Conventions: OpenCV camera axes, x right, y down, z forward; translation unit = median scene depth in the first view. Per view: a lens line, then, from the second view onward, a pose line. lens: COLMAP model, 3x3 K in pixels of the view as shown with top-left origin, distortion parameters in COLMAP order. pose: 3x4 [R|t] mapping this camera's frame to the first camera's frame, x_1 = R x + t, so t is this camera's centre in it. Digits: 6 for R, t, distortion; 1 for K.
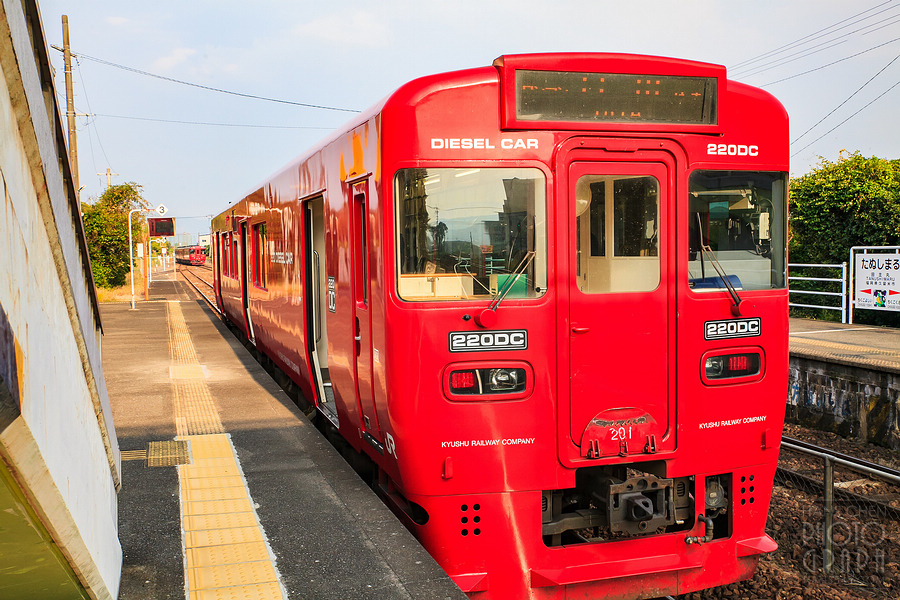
lens RADIAL K [[910.5, 0, 450.0], [0, 910.5, 300.0], [0, 0, 1]] dist [-0.045446, 0.009858]
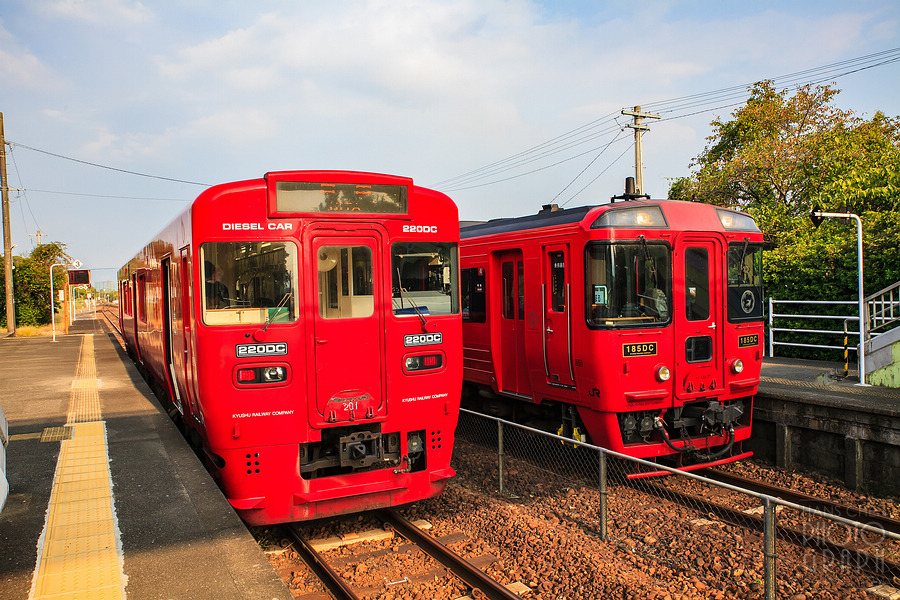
lens RADIAL K [[699.5, 0, 450.0], [0, 699.5, 300.0], [0, 0, 1]] dist [-0.119118, 0.109454]
pose [[0.983638, -0.014054, 0.179606, 0.137052], [0.021679, 0.998942, -0.040561, 0.013133], [-0.178846, 0.043791, 0.982902, -0.232046]]
